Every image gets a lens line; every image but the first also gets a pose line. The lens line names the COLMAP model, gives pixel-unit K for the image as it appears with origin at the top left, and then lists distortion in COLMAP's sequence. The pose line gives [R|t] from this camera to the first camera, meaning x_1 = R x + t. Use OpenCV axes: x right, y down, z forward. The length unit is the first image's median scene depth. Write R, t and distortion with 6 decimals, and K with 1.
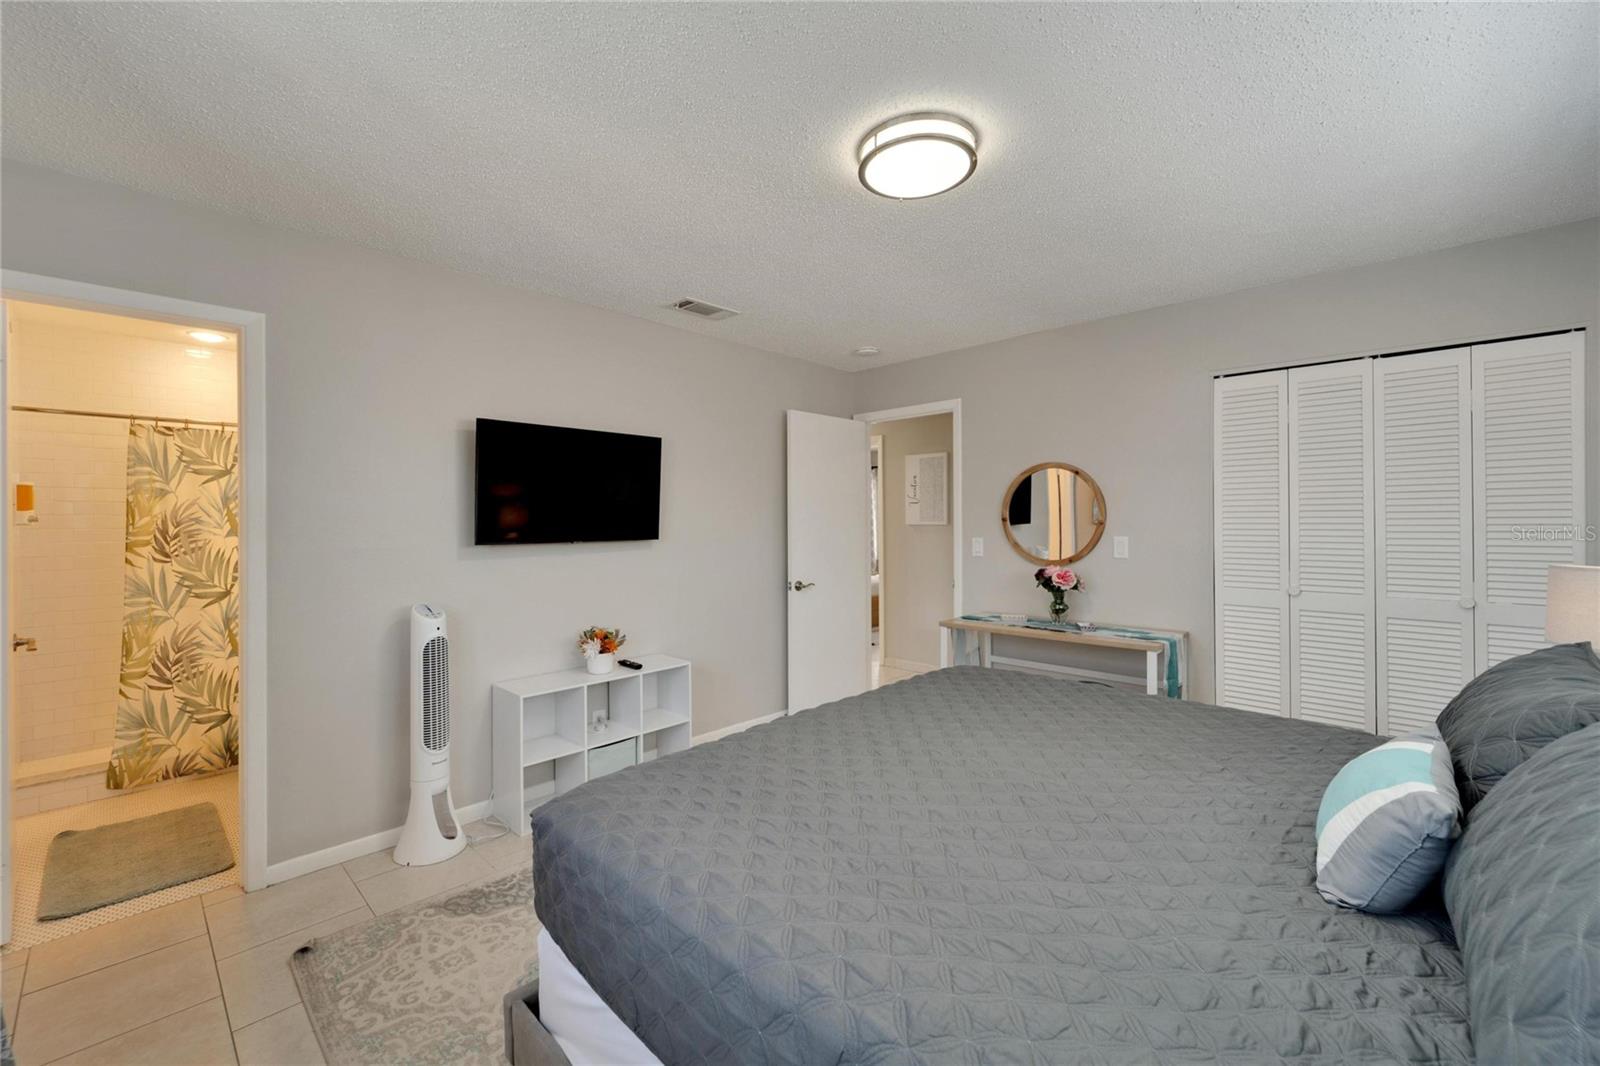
lens RADIAL K [[653.0, 0, 798.5], [0, 653.0, 537.6], [0, 0, 1]] dist [0.000118, -0.003434]
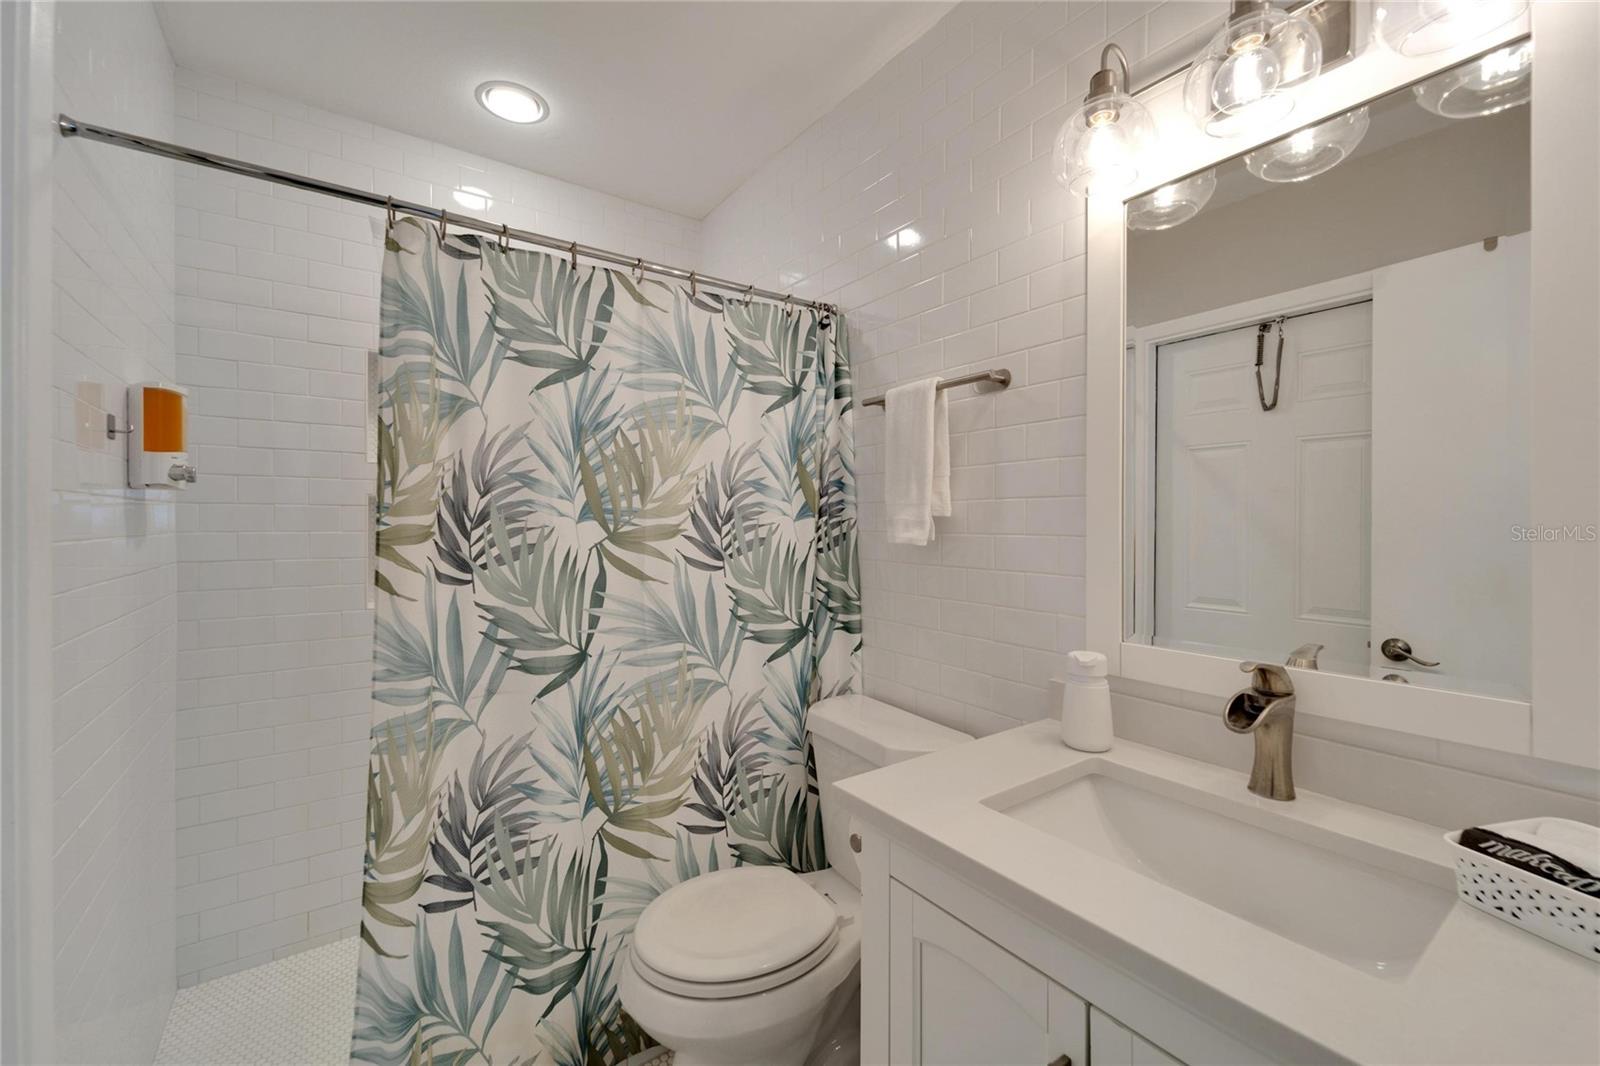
lens RADIAL K [[653.0, 0, 801.1], [0, 653.0, 541.4], [0, 0, 1]] dist [0.000118, -0.003434]
pose [[0.982759, 0.012270, -0.184484, -0.698411], [-0.010723, 0.999899, 0.009377, 0.006886], [0.184581, -0.007237, 0.982791, 0.651409]]
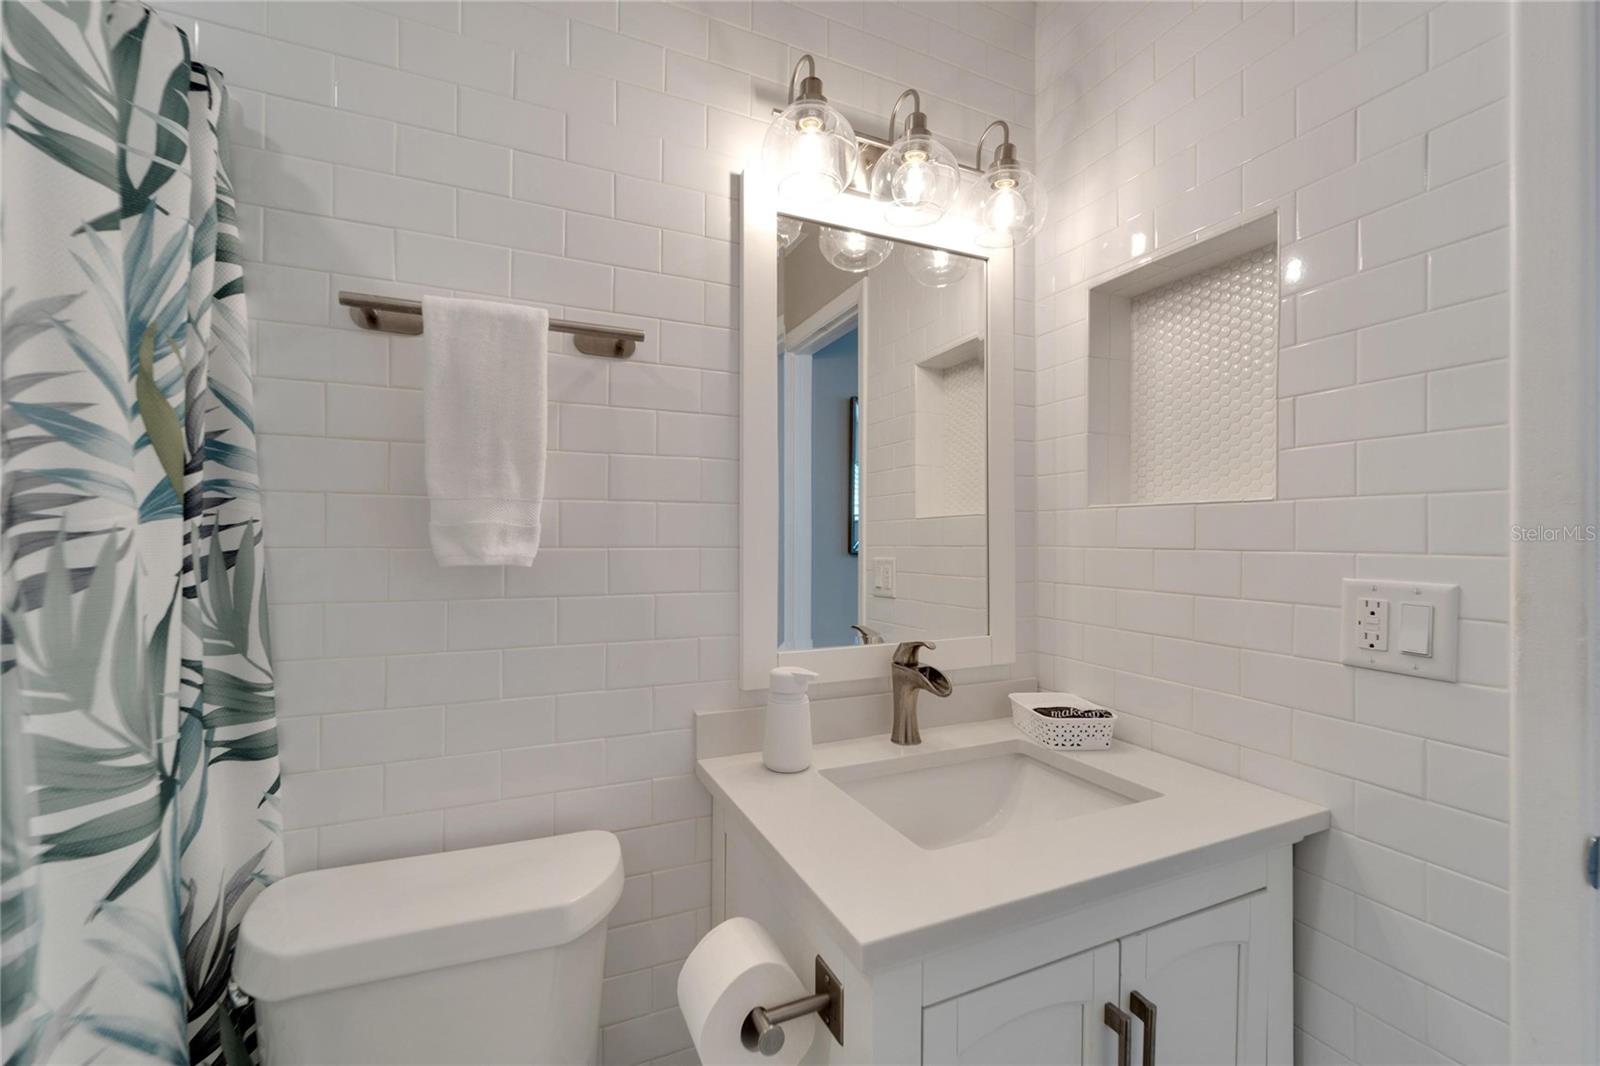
lens RADIAL K [[653.0, 0, 799.0], [0, 653.0, 543.0], [0, 0, 1]] dist [0.000118, -0.003434]
pose [[0.367866, 0.000241, 0.929879, -0.949413], [0.016800, 0.999835, -0.006905, 0.006641], [-0.929727, 0.018162, 0.367801, 0.927120]]
